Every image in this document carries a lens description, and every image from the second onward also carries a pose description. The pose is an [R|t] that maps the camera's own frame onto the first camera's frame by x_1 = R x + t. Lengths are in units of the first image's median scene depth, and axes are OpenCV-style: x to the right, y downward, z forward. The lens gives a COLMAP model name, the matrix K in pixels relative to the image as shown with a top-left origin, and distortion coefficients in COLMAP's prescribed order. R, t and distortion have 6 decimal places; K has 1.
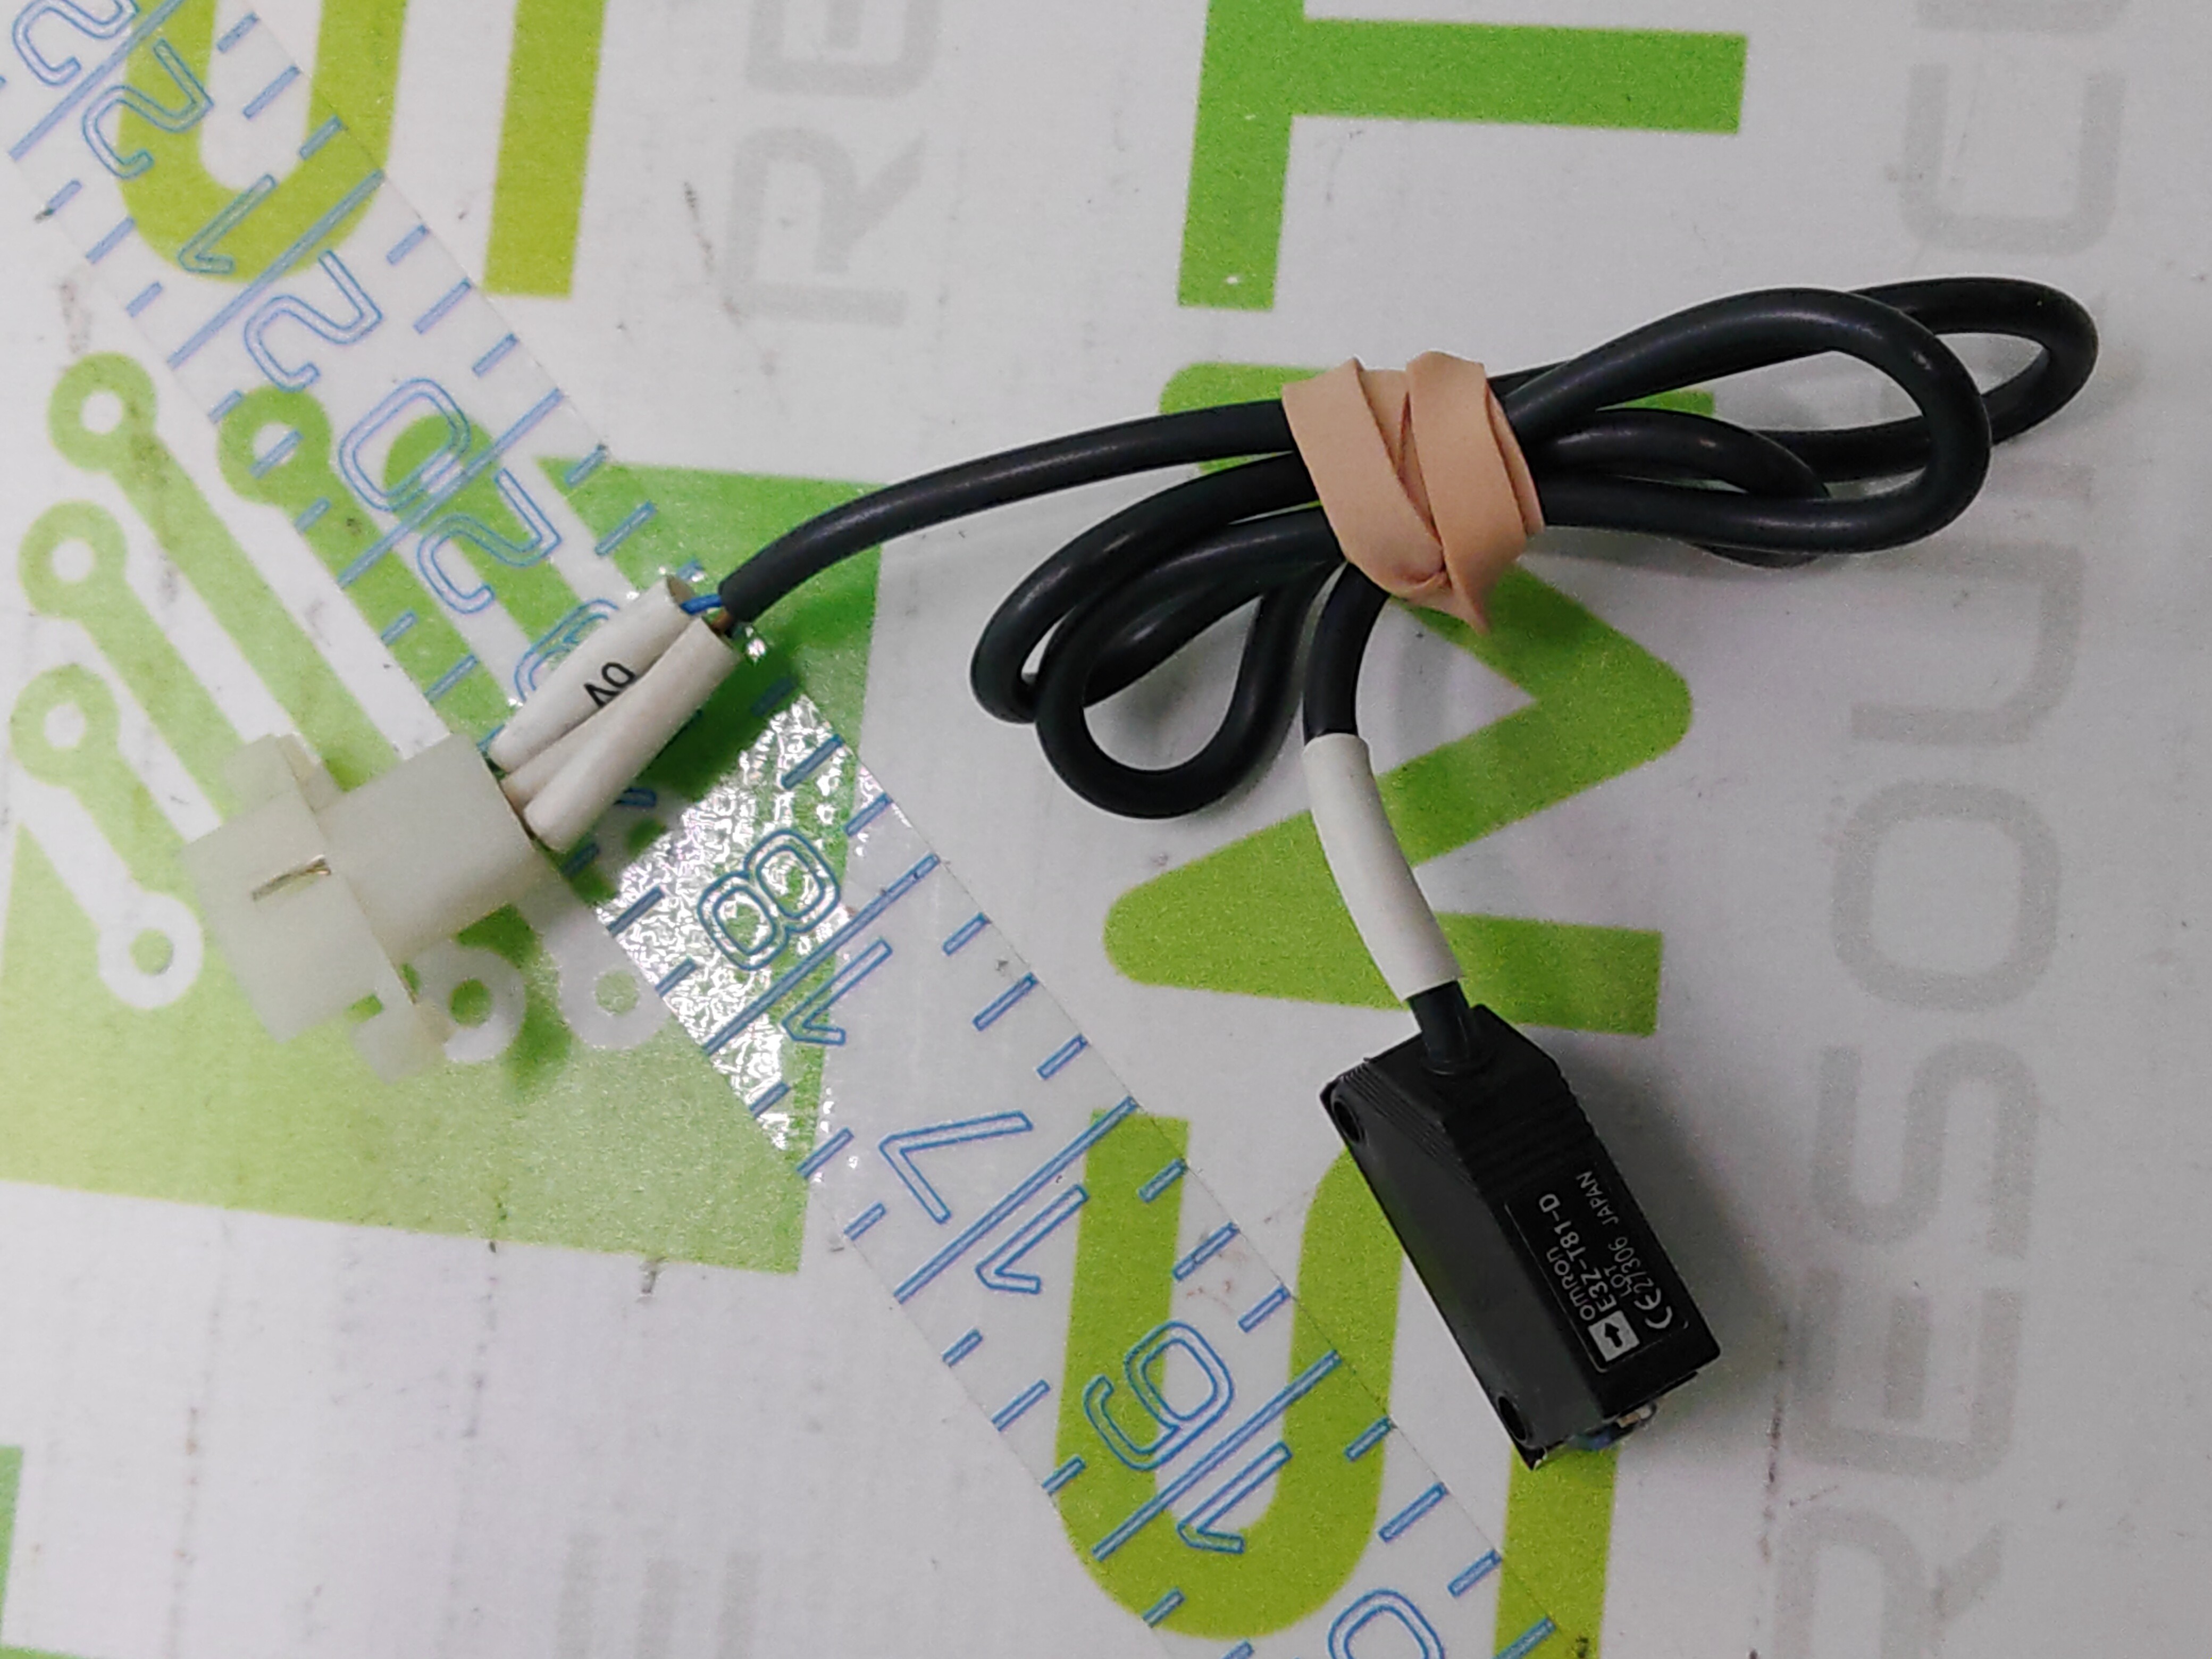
lens RADIAL K [[3302.4, 0, 1106.0], [0, 3302.4, 829.5], [0, 0, 1]] dist [0.099217, -0.643663]
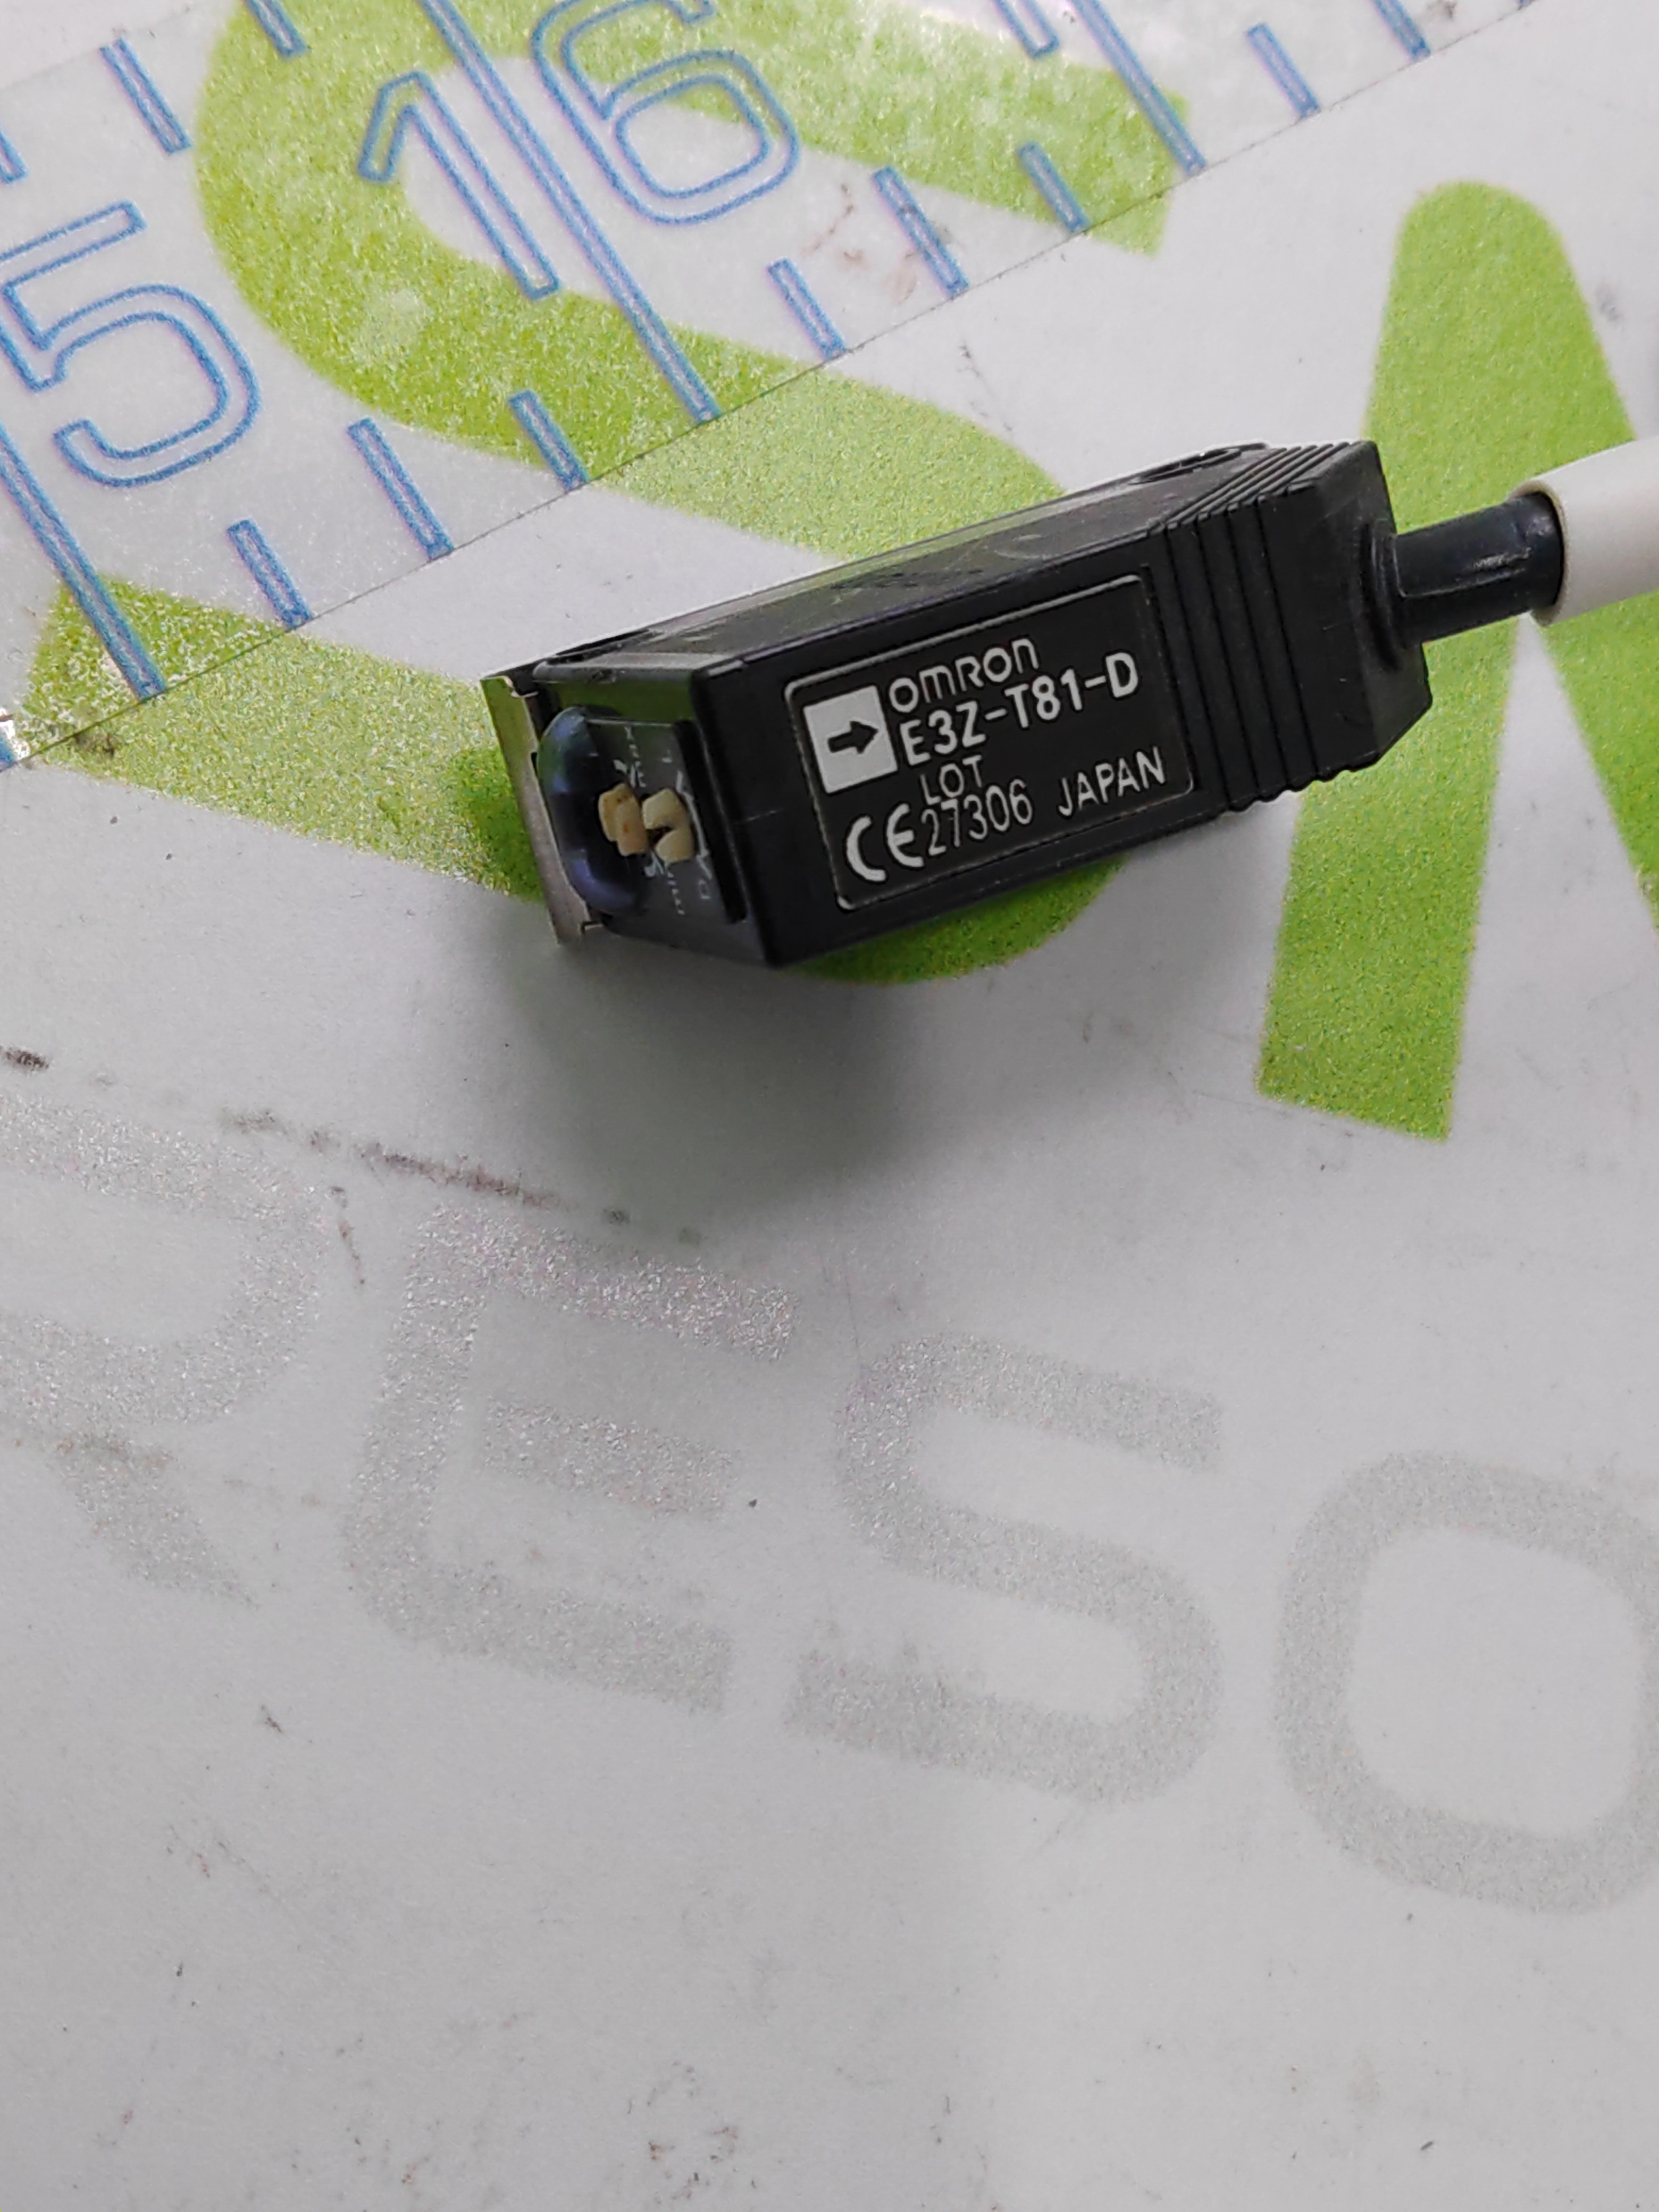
lens RADIAL K [[3302.4, 0, 830.1], [0, 3302.4, 1155.6], [0, 0, 1]] dist [0.099217, -0.643663]
pose [[-0.130482, 0.986326, -0.100678, 0.233455], [-0.985629, -0.140033, -0.094480, 0.173063], [-0.107287, 0.086904, 0.990423, 0.494135]]
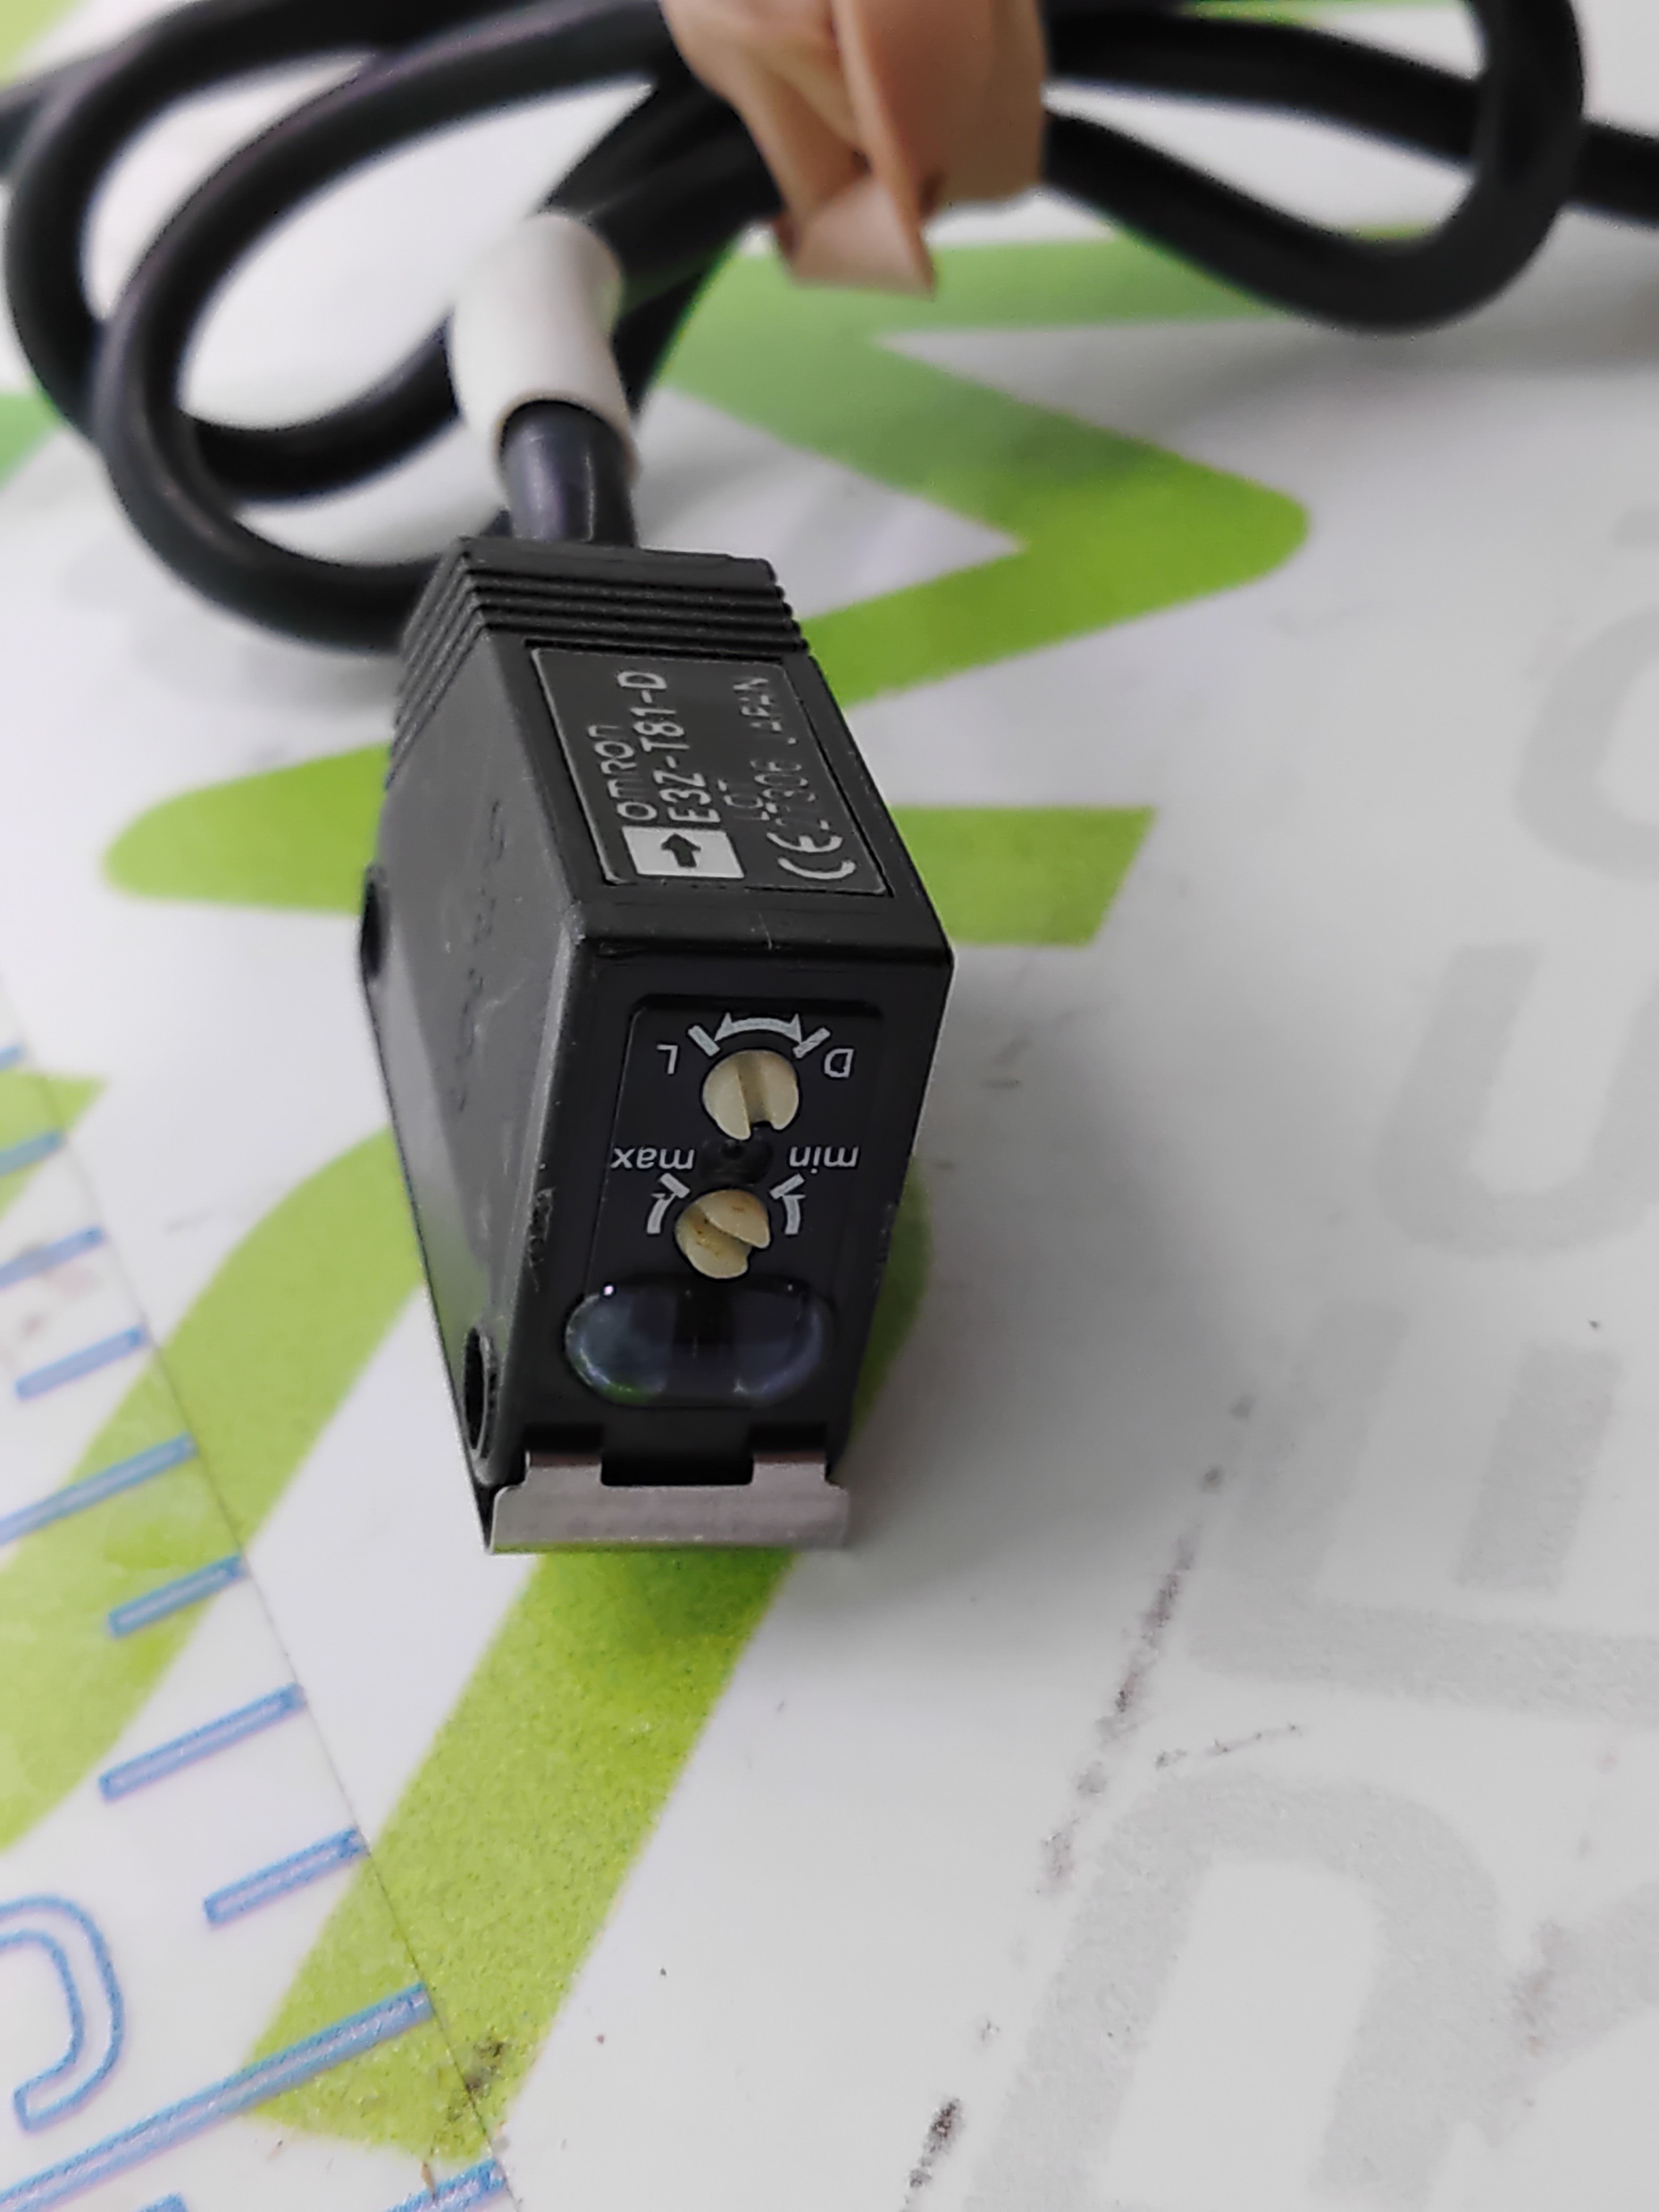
lens RADIAL K [[3454.1, 0, 829.5], [0, 3454.1, 1106.0], [0, 0, 1]] dist [0.000698, -0.178535]
pose [[0.963817, 0.141736, -0.225761, 0.237532], [-0.255262, 0.734753, -0.628474, 0.377645], [0.076801, 0.663362, 0.744347, 0.658261]]
